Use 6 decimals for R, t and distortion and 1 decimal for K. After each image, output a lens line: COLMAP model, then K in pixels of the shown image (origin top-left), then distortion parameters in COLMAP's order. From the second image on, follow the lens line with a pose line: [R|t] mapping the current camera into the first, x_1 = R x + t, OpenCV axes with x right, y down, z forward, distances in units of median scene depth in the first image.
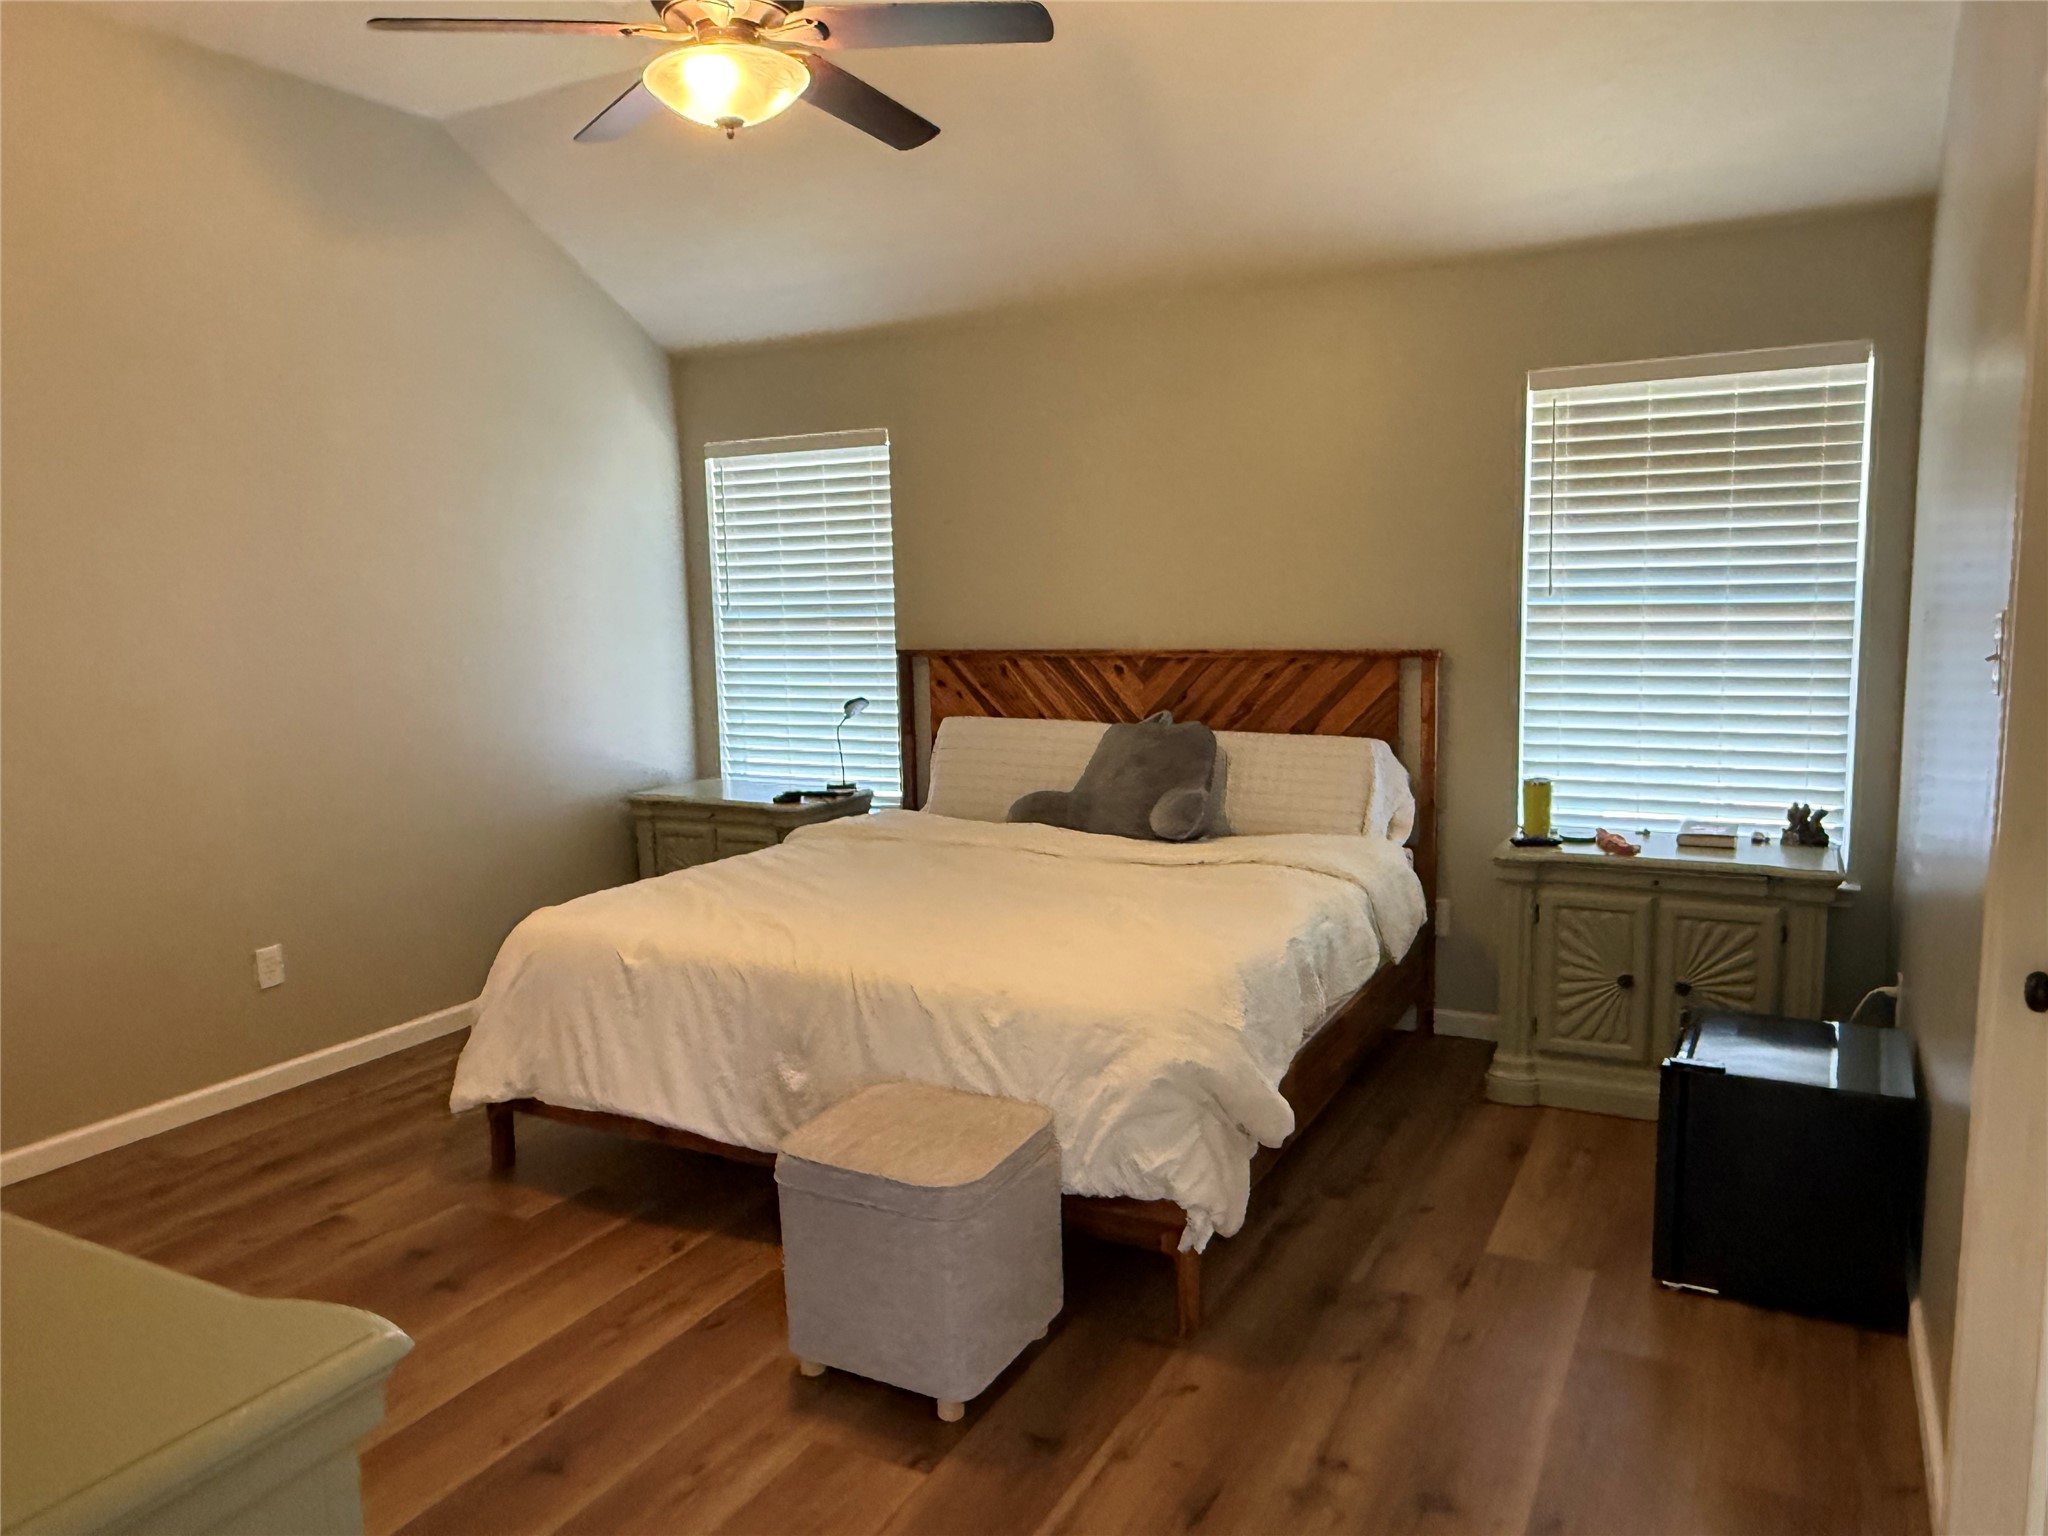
lens RADIAL K [[1431.6, 0, 1024.0], [0, 1431.6, 768.0], [0, 0, 1]] dist [0.001497, -0.003700]
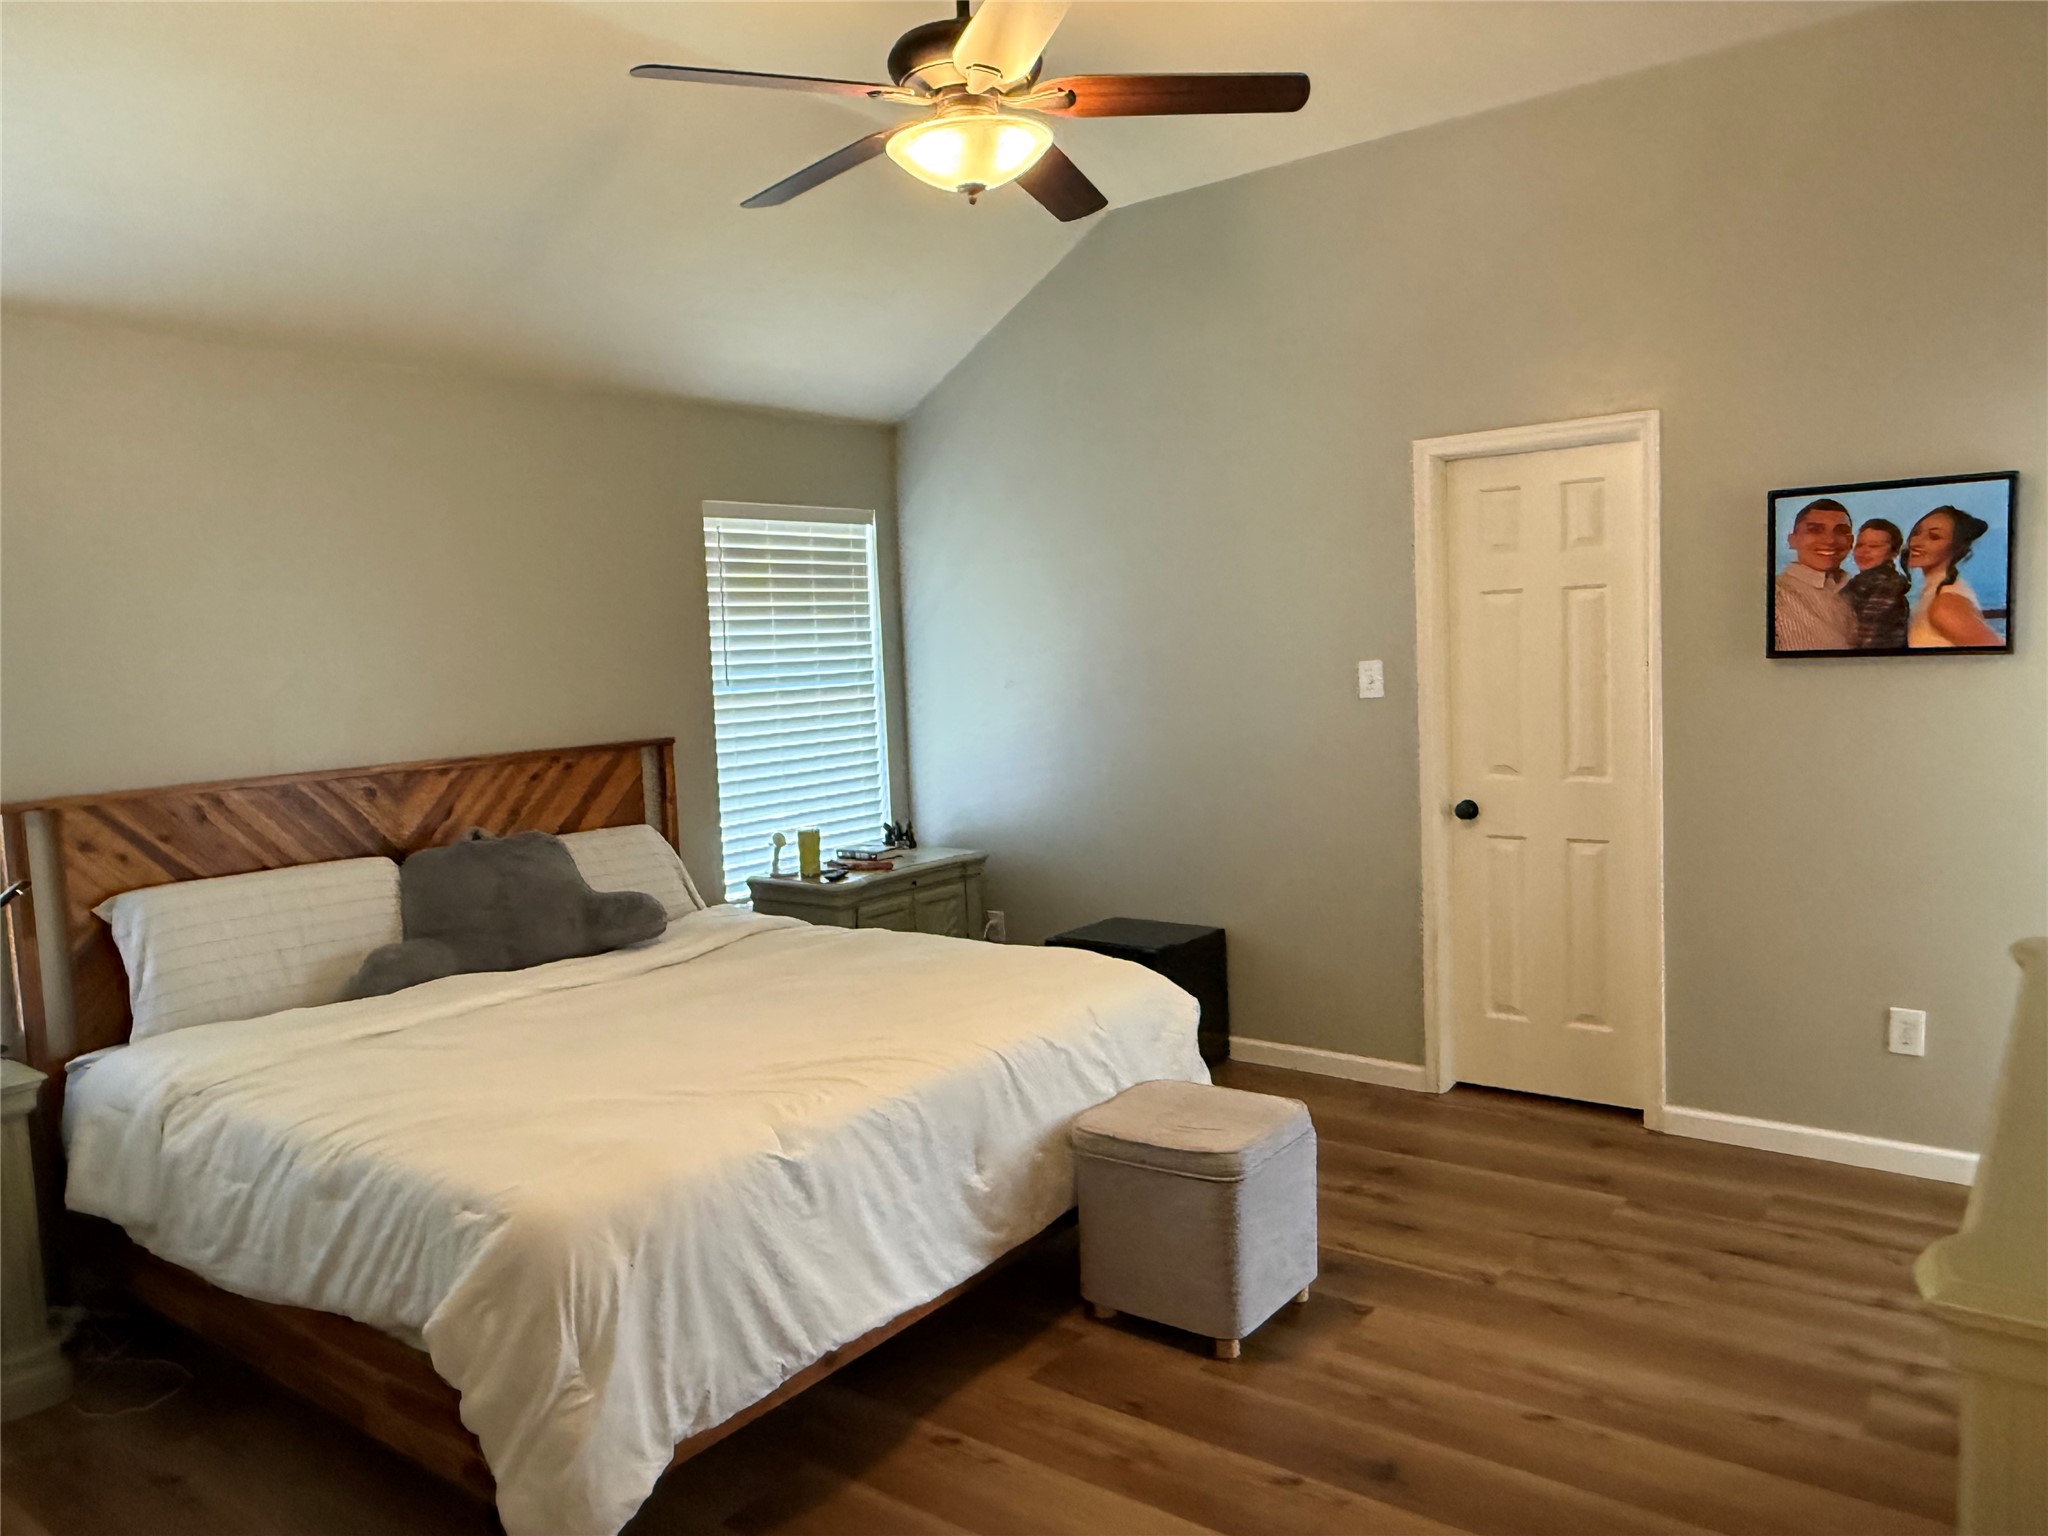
lens RADIAL K [[1431.6, 0, 1024.0], [0, 1431.6, 768.0], [0, 0, 1]] dist [0.001497, -0.003700]
pose [[0.154084, -0.070672, 0.985527, -0.793905], [0.163344, 0.985536, 0.045134, -0.067126], [-0.974462, 0.154026, 0.163399, 0.576165]]
